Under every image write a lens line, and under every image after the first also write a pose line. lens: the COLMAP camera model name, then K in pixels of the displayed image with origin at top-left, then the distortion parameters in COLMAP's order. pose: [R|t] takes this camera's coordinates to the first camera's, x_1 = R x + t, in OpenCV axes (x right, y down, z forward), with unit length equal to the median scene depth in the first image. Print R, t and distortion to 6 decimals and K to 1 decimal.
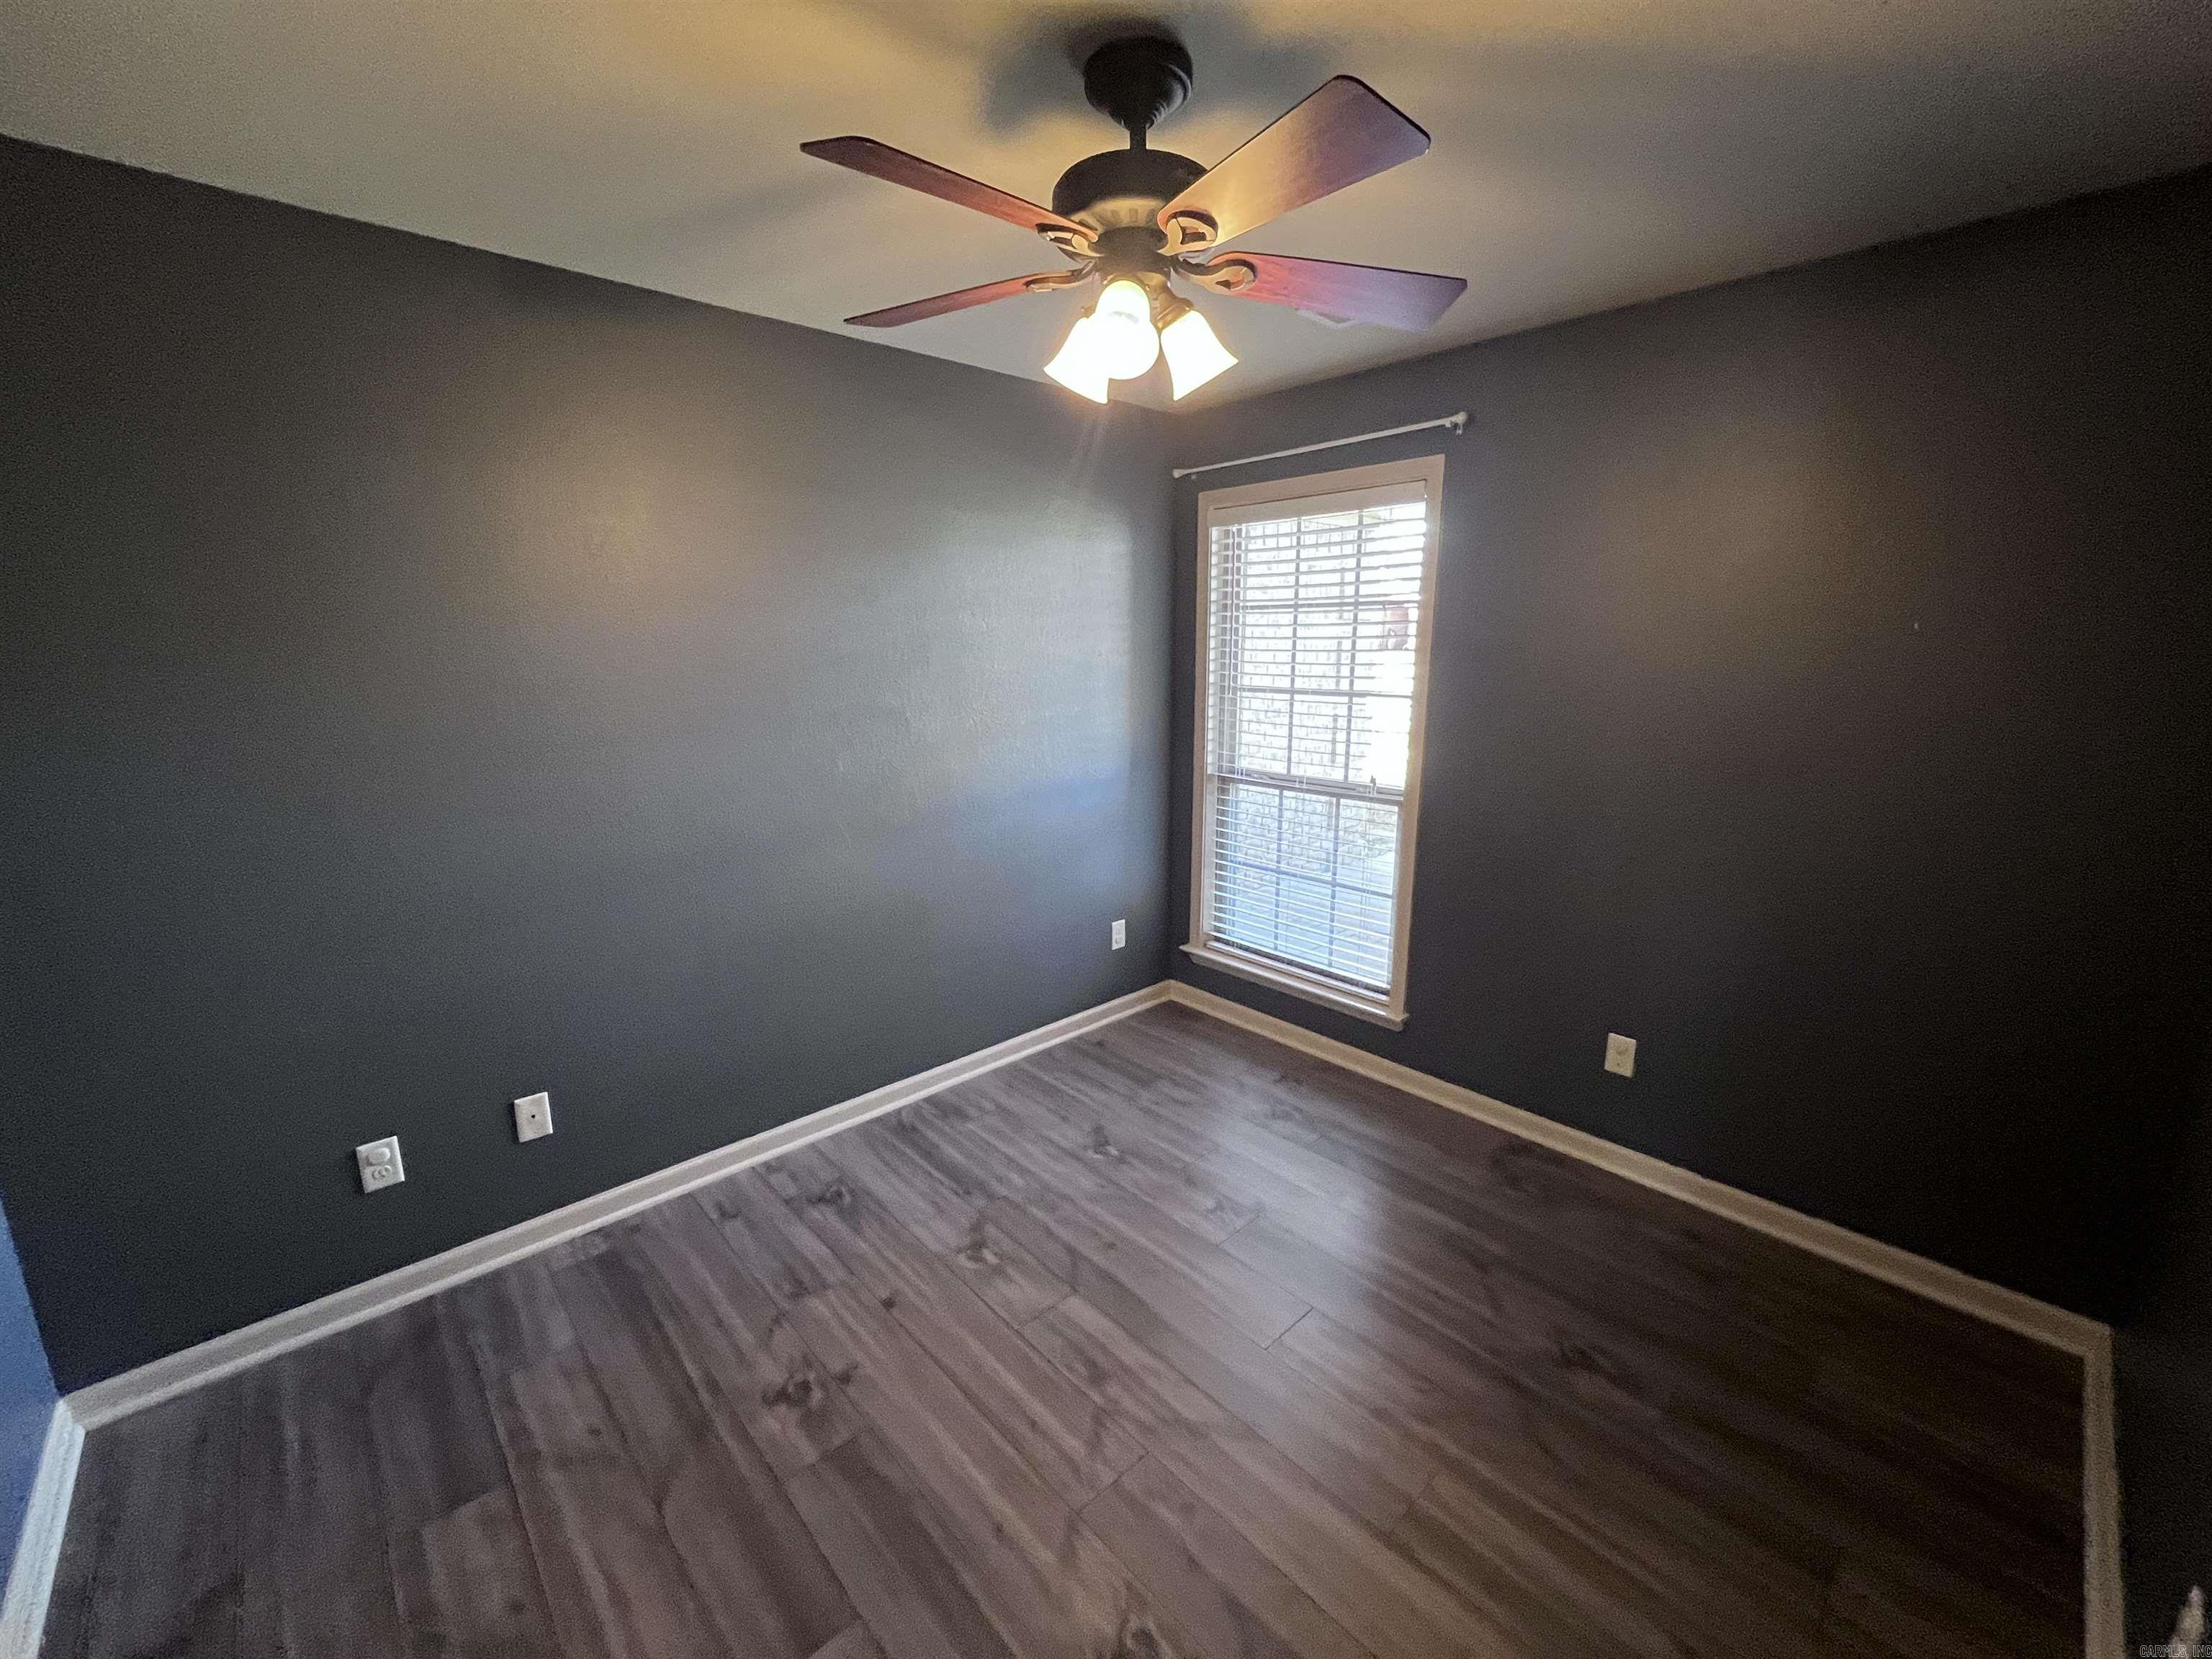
lens RADIAL K [[890.5, 0, 1104.6], [0, 890.5, 831.3], [0, 0, 1]] dist [-0.003432, -0.000287]
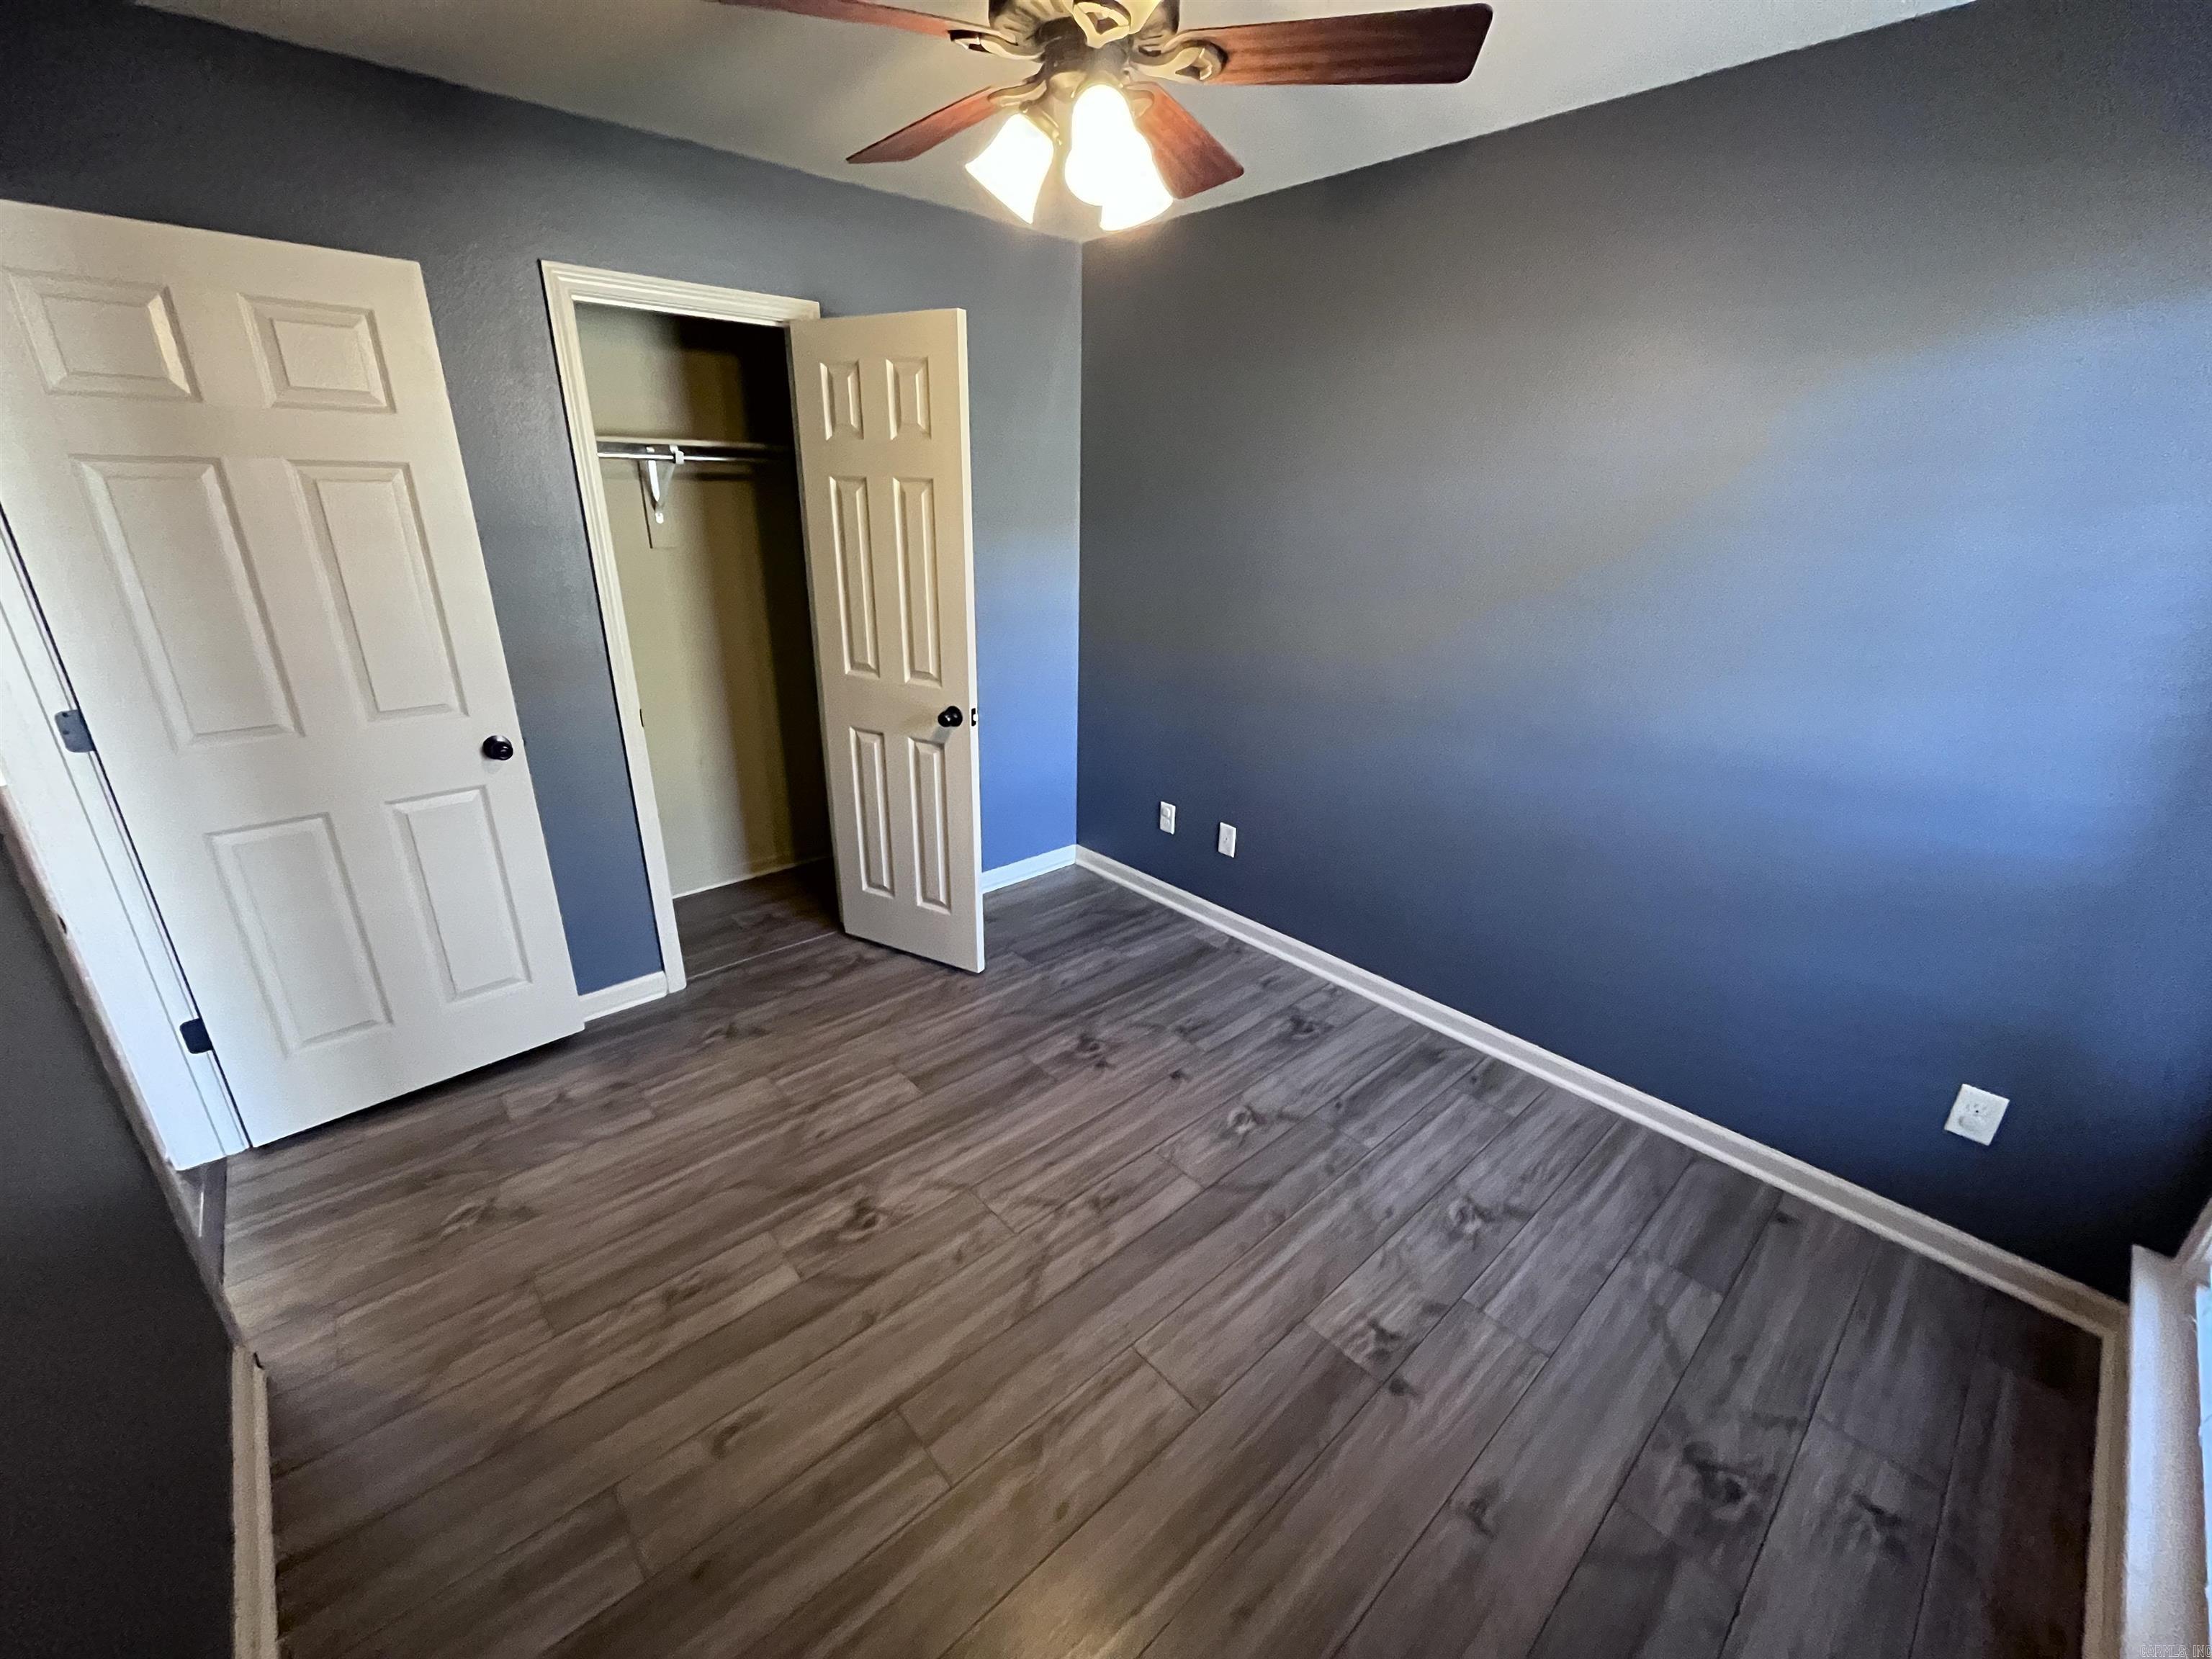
lens RADIAL K [[890.5, 0, 1104.6], [0, 890.5, 831.3], [0, 0, 1]] dist [-0.003432, -0.000287]
pose [[-0.018329, 0.359216, -0.933074, 0.715817], [-0.227719, 0.907204, 0.353730, -0.161007], [0.973554, 0.218963, 0.065172, 0.706674]]
